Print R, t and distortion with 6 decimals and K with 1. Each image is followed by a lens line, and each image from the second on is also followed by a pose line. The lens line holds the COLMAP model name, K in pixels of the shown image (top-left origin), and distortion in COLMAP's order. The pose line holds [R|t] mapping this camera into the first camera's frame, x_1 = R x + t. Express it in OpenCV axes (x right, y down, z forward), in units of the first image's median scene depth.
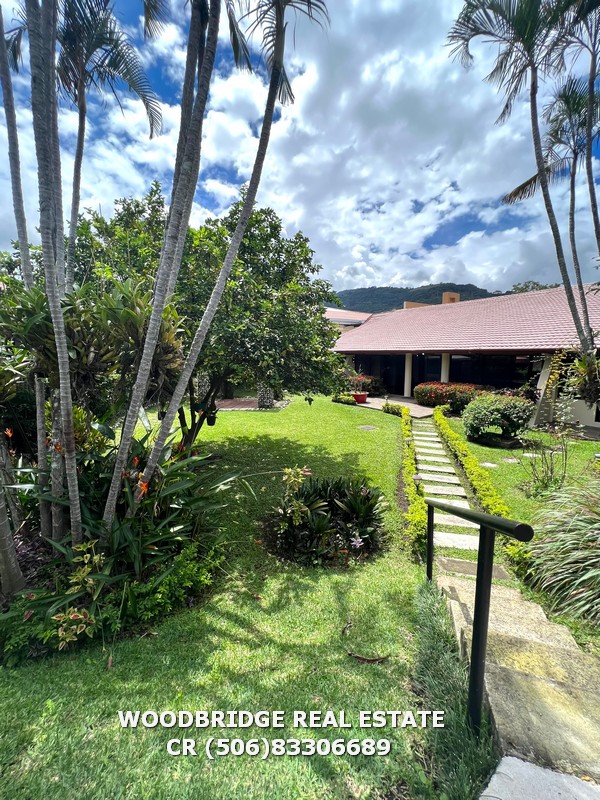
lens RADIAL K [[326.1, 0, 300.2], [0, 326.1, 402.0], [0, 0, 1]] dist [-0.003326, 0.000813]
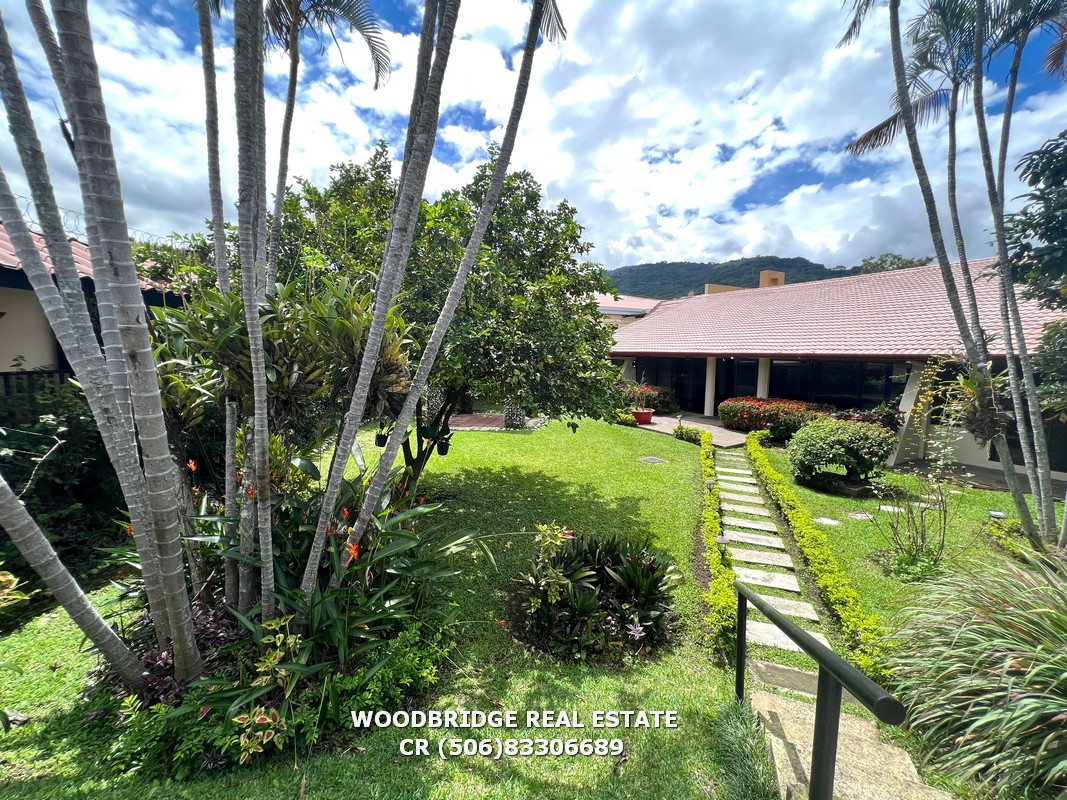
lens RADIAL K [[435.0, 0, 525.7], [0, 435.0, 402.9], [0, 0, 1]] dist [-0.003326, 0.000813]
pose [[0.996547, 0.020058, -0.080575, -0.000839], [-0.022166, 0.999433, -0.025349, -0.020984], [0.080021, 0.027047, 0.996426, 0.002428]]
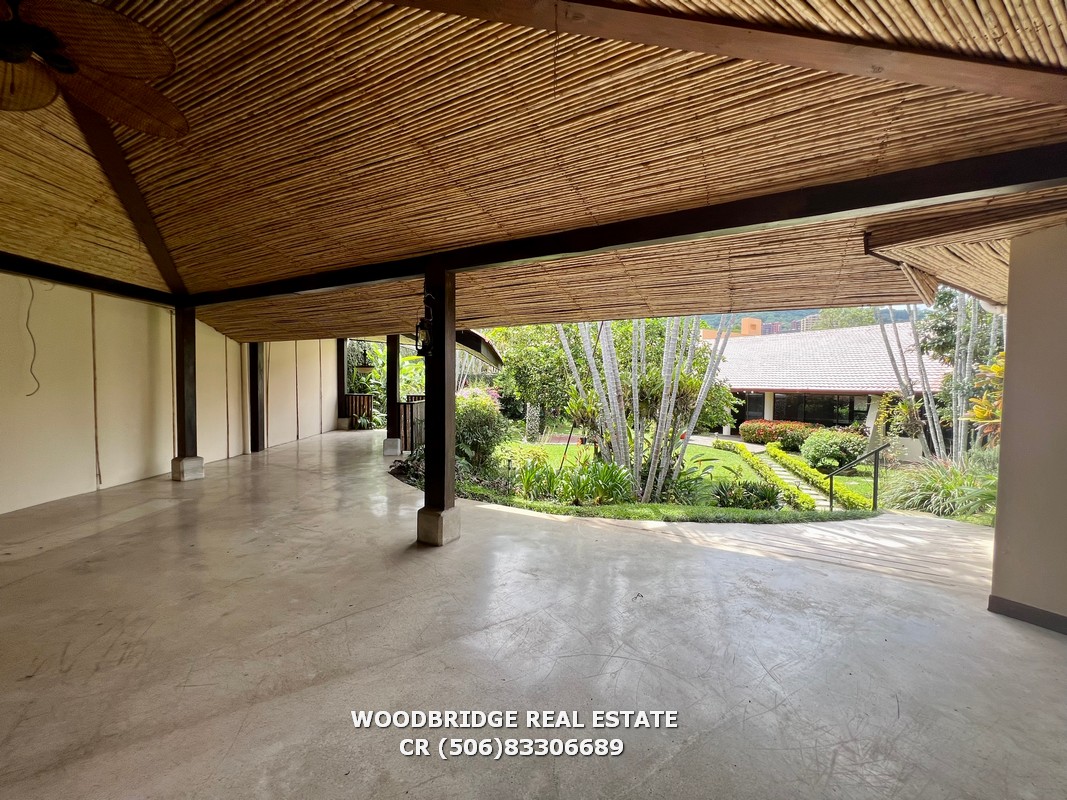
lens RADIAL K [[435.0, 0, 525.3], [0, 435.0, 403.0], [0, 0, 1]] dist [-0.003326, 0.000813]
pose [[0.999779, 0.012277, -0.017055, -0.473267], [-0.013910, 0.994973, -0.099173, 0.048482], [0.015751, 0.099388, 0.994924, -0.572621]]
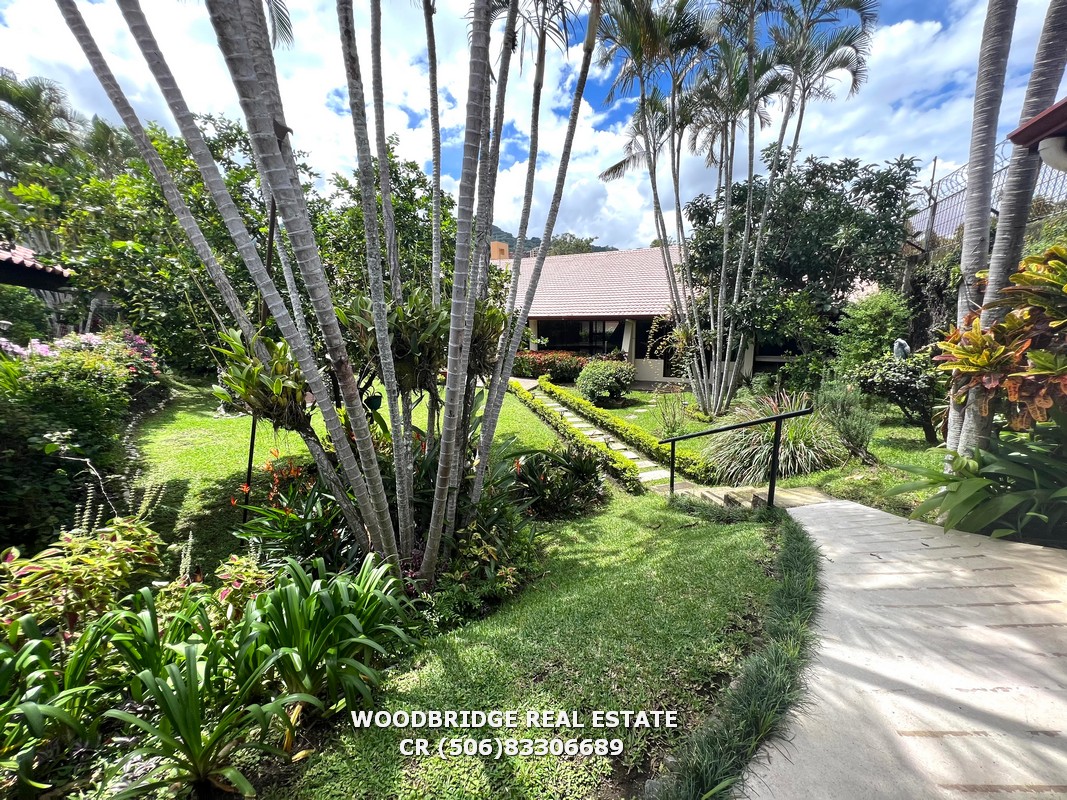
lens RADIAL K [[435.0, 0, 526.6], [0, 435.0, 395.4], [0, 0, 1]] dist [-0.003326, 0.000813]
pose [[0.859177, -0.112349, 0.499192, -0.361085], [0.091763, 0.993612, 0.065686, -0.027536], [-0.503383, -0.010629, 0.863998, -0.116400]]
